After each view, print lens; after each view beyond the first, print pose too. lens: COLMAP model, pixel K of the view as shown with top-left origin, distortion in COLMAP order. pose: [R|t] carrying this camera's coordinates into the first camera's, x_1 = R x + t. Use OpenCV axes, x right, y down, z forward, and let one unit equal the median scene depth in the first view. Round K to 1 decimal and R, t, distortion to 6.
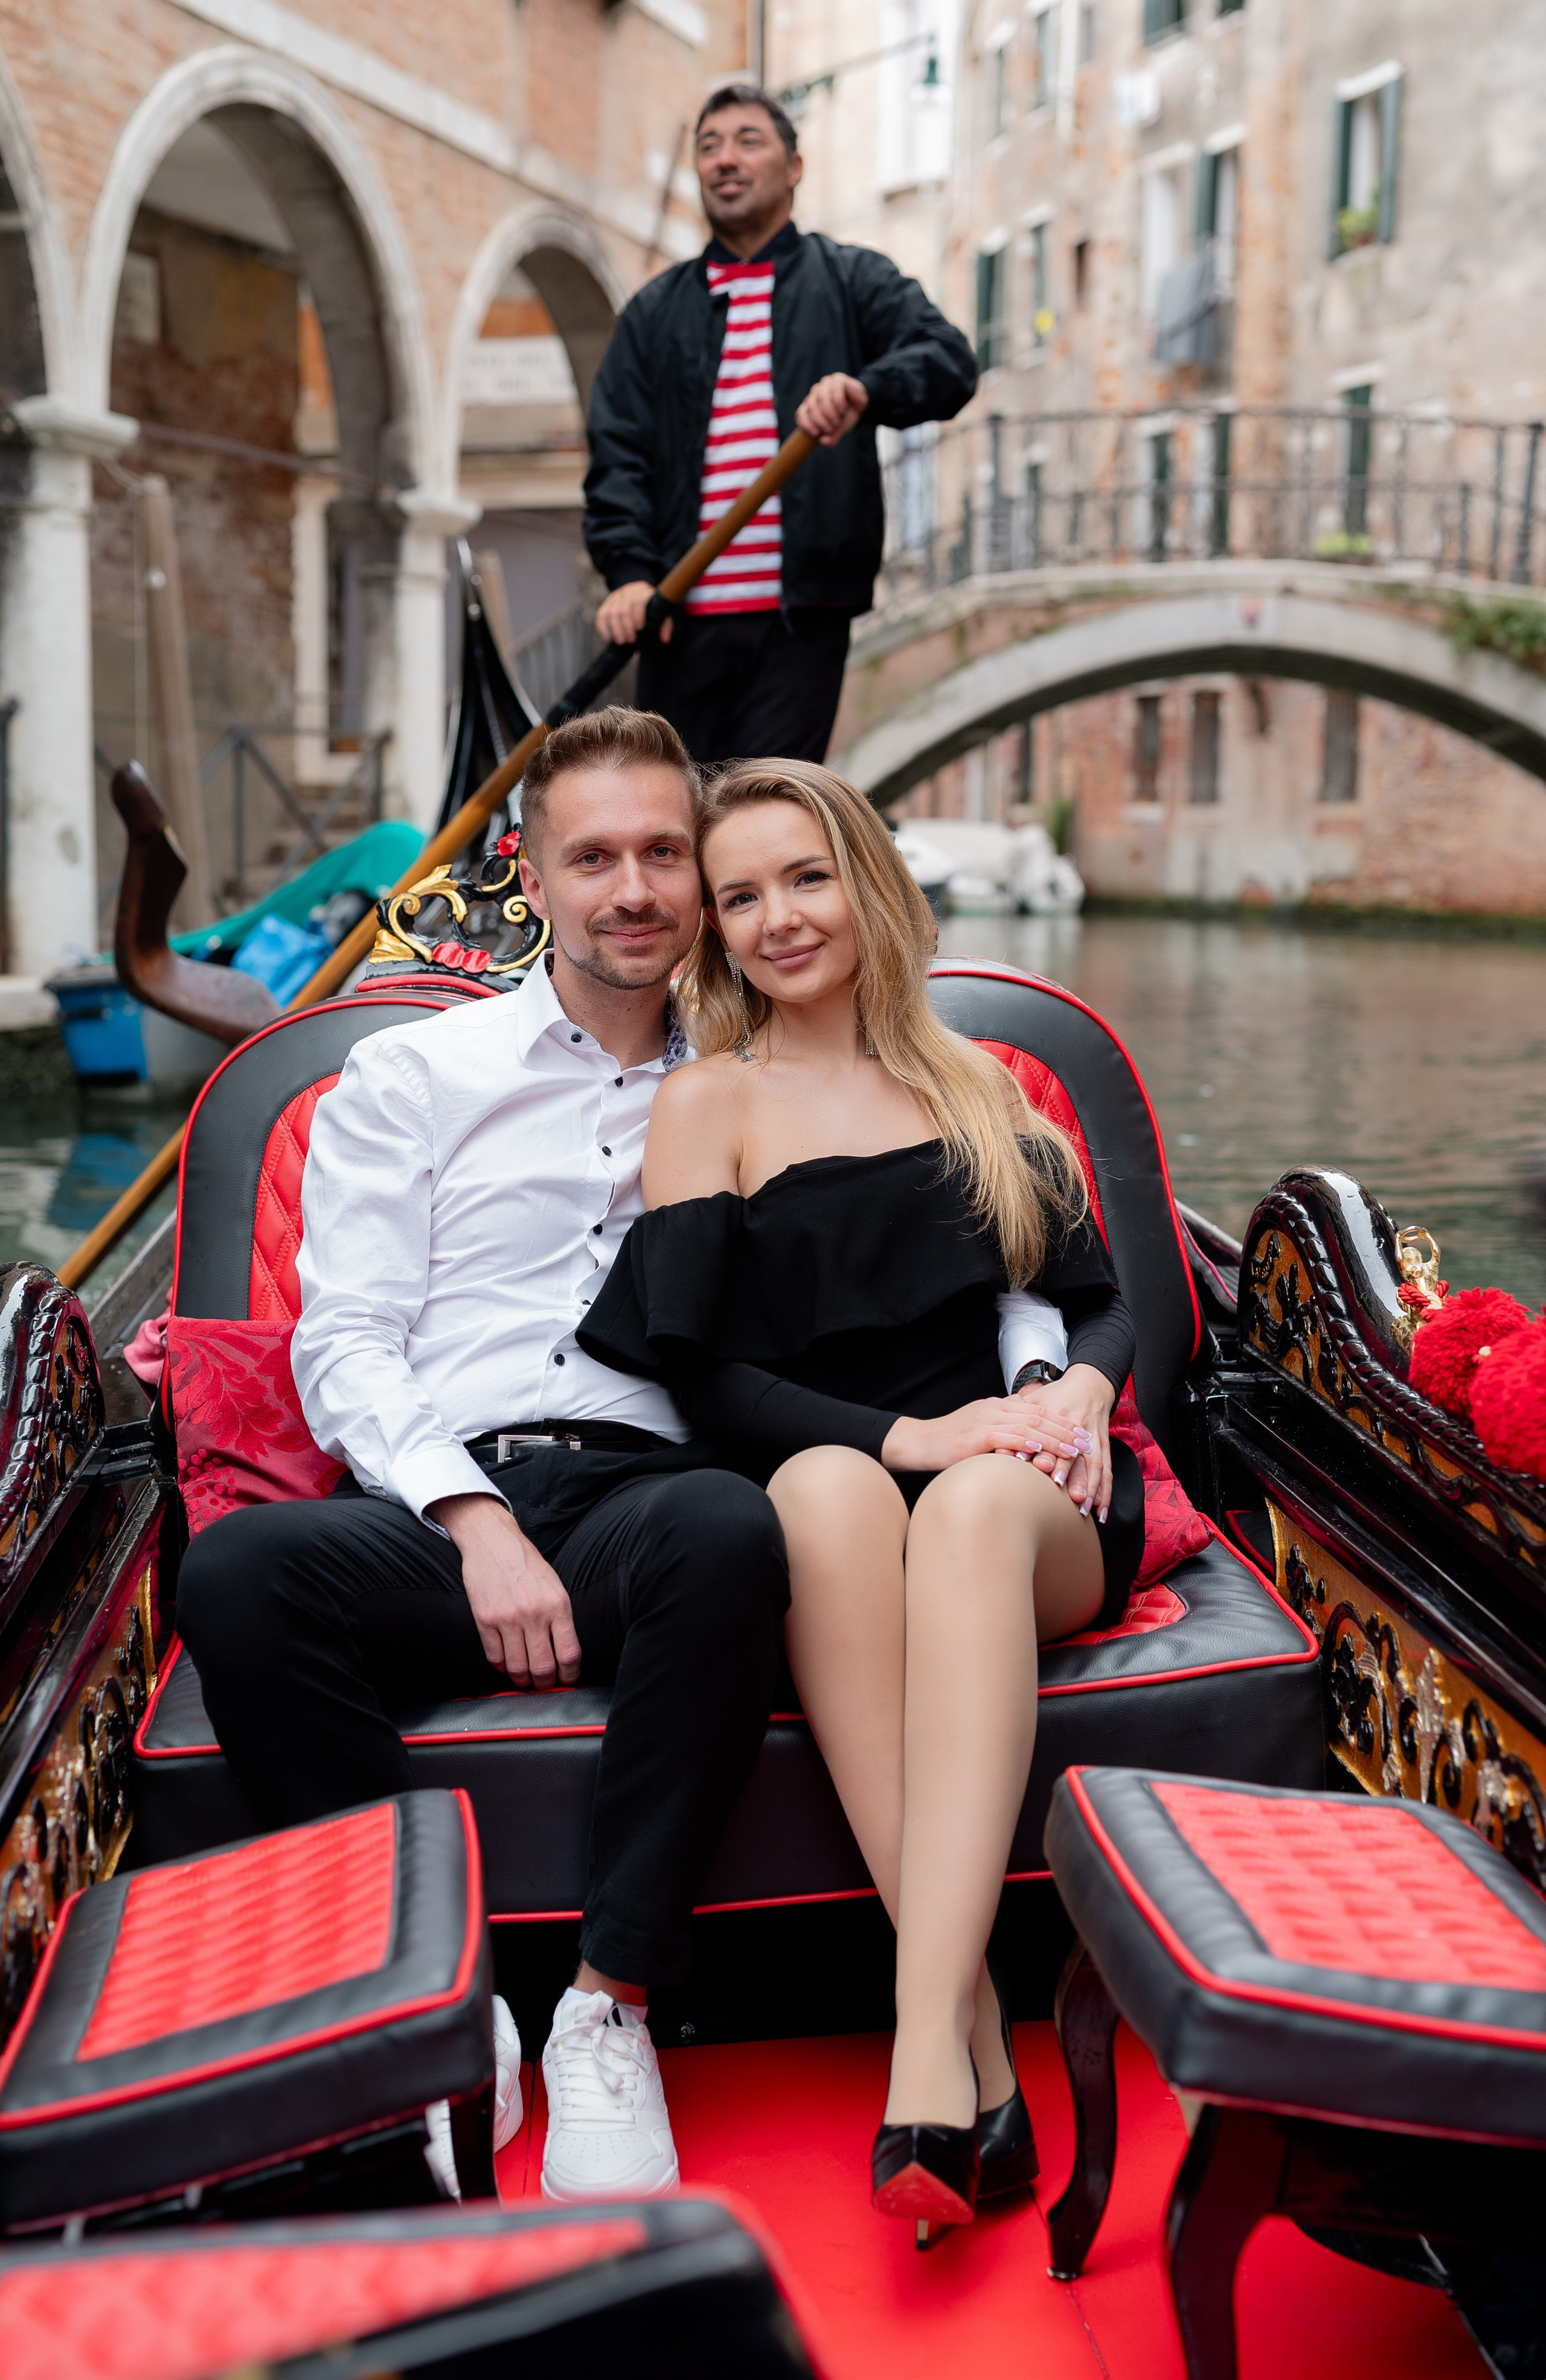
lens RADIAL K [[3480.2, 0, 775.7], [0, 3480.2, 1156.0], [0, 0, 1]] dist [0.021499, -0.016046]
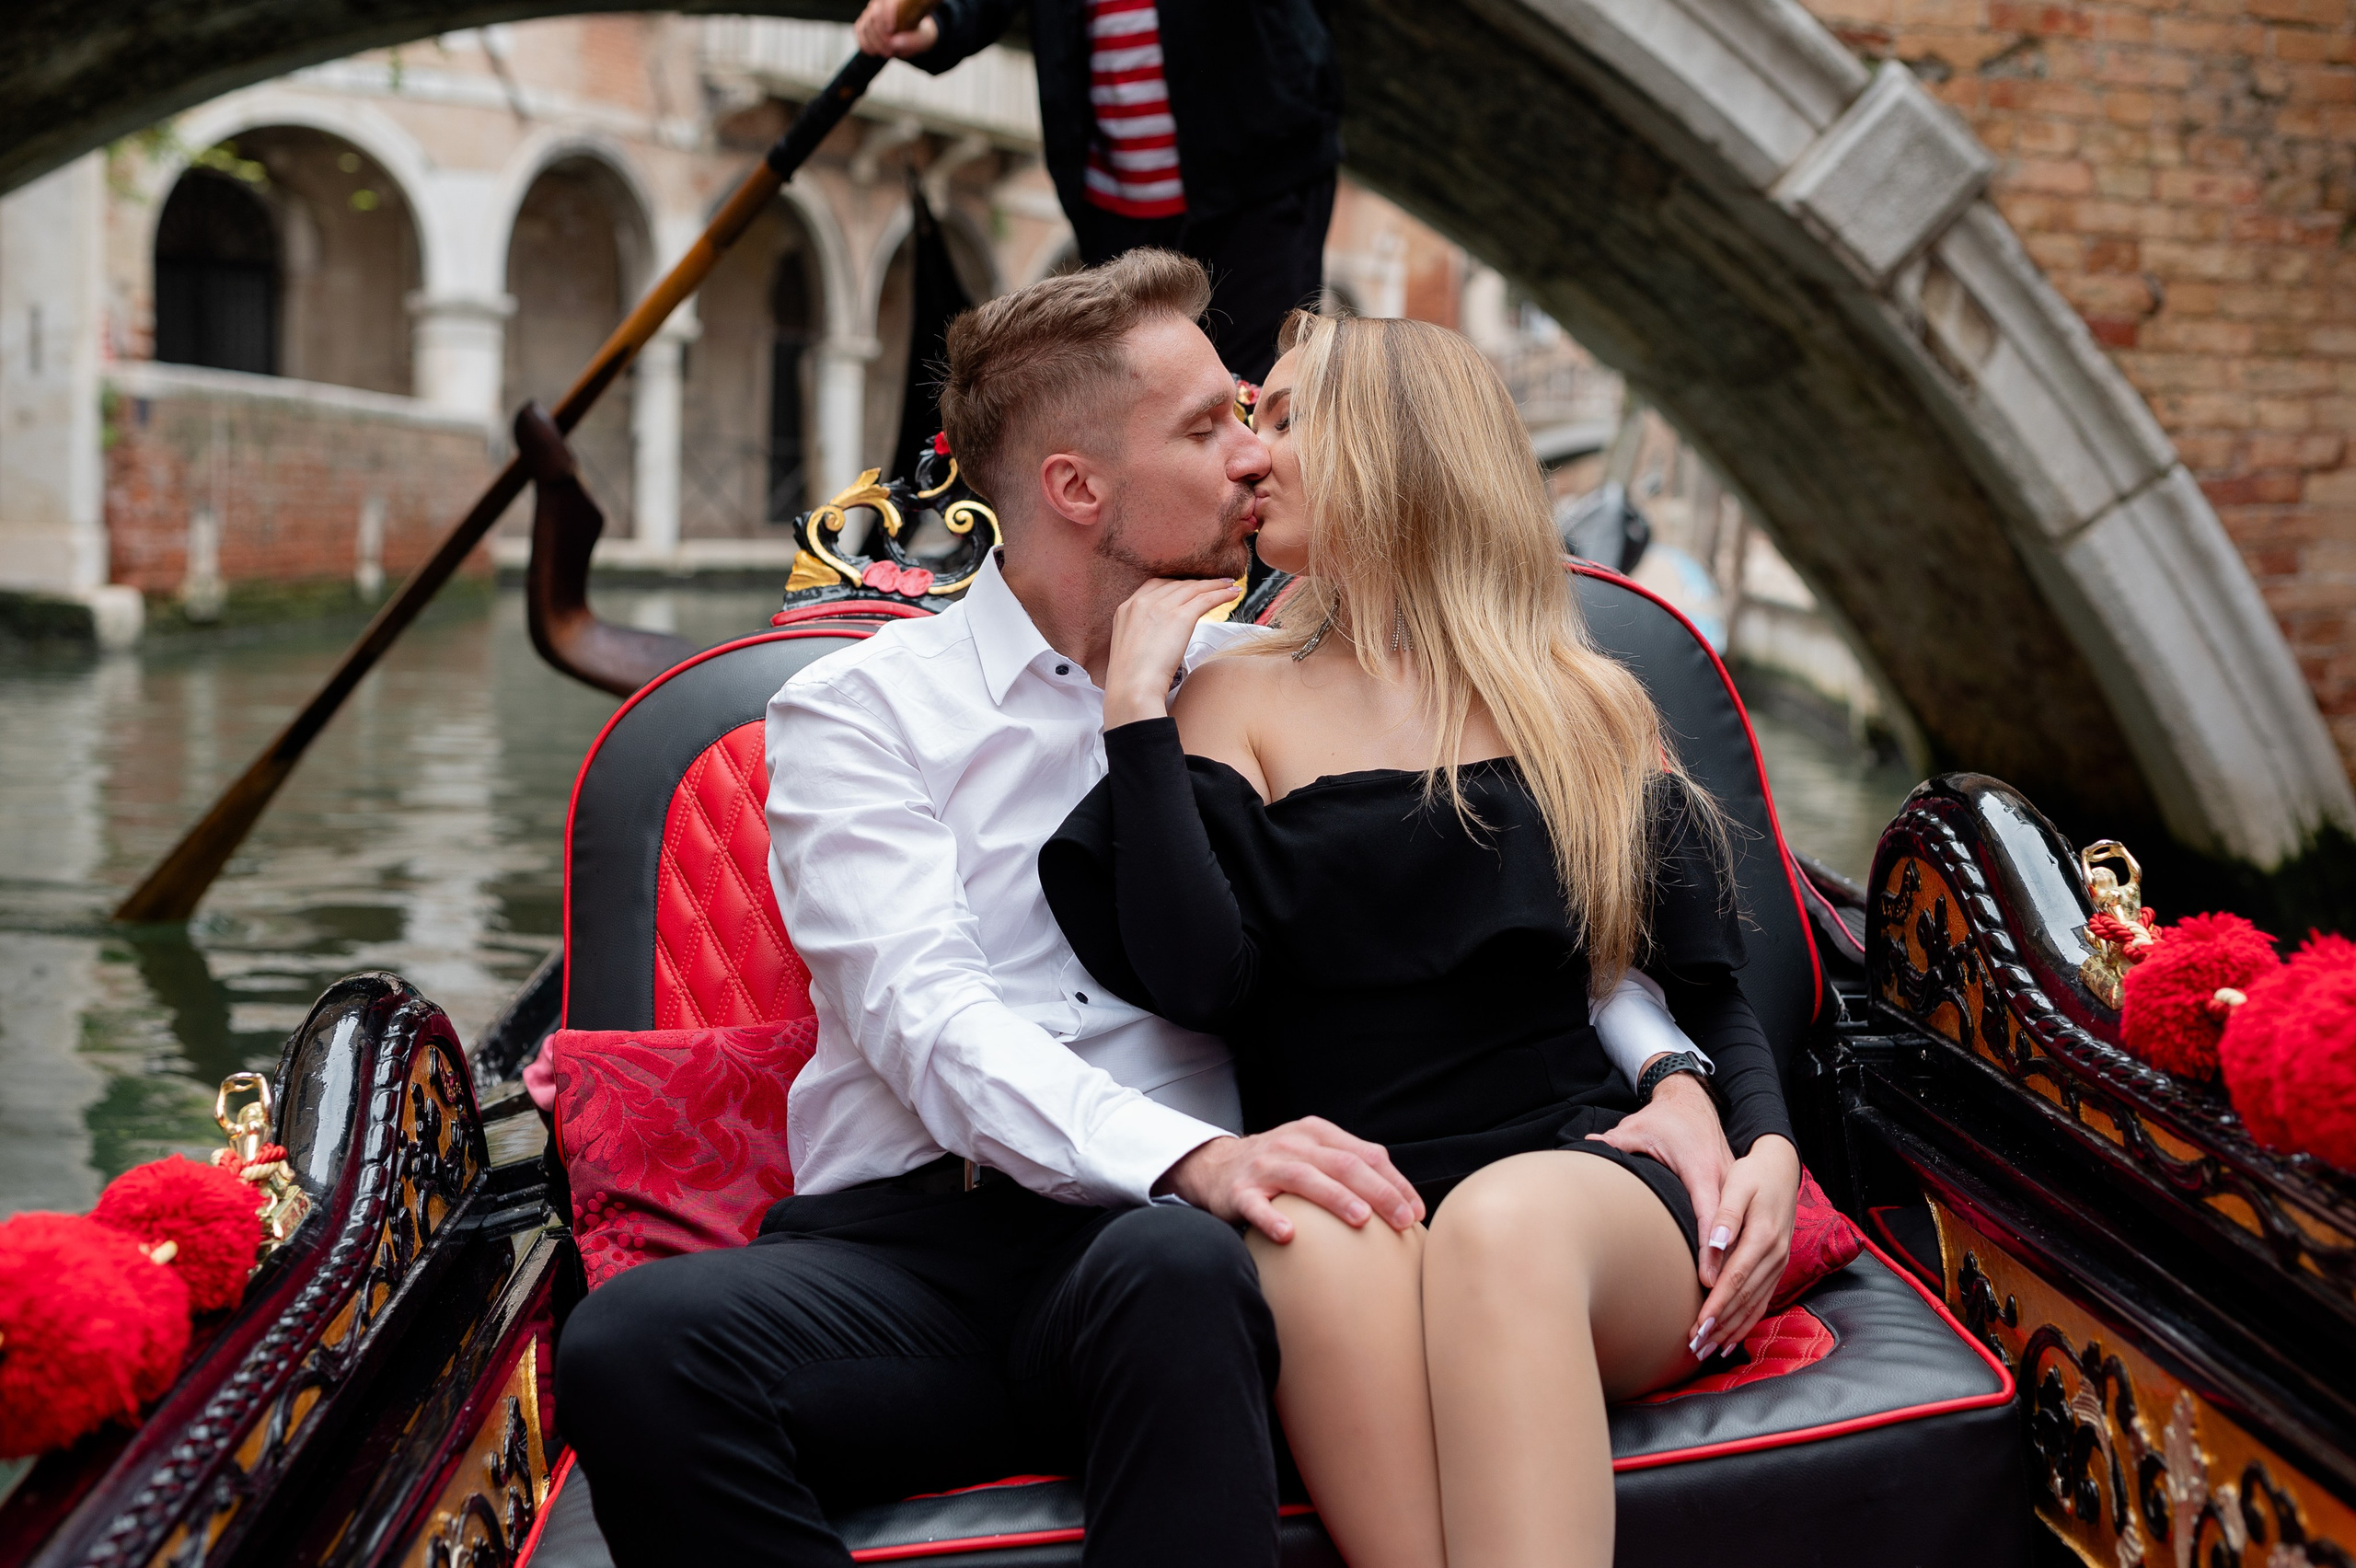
lens RADIAL K [[3445.5, 0, 1178.0], [0, 3445.5, 784.0], [0, 0, 1]] dist [0.014300, 0.030726]
pose [[0.998217, -0.050262, -0.032184, 0.000298], [0.049776, 0.998637, -0.015723, 0.009453], [0.032931, 0.014093, 0.999358, 0.219634]]
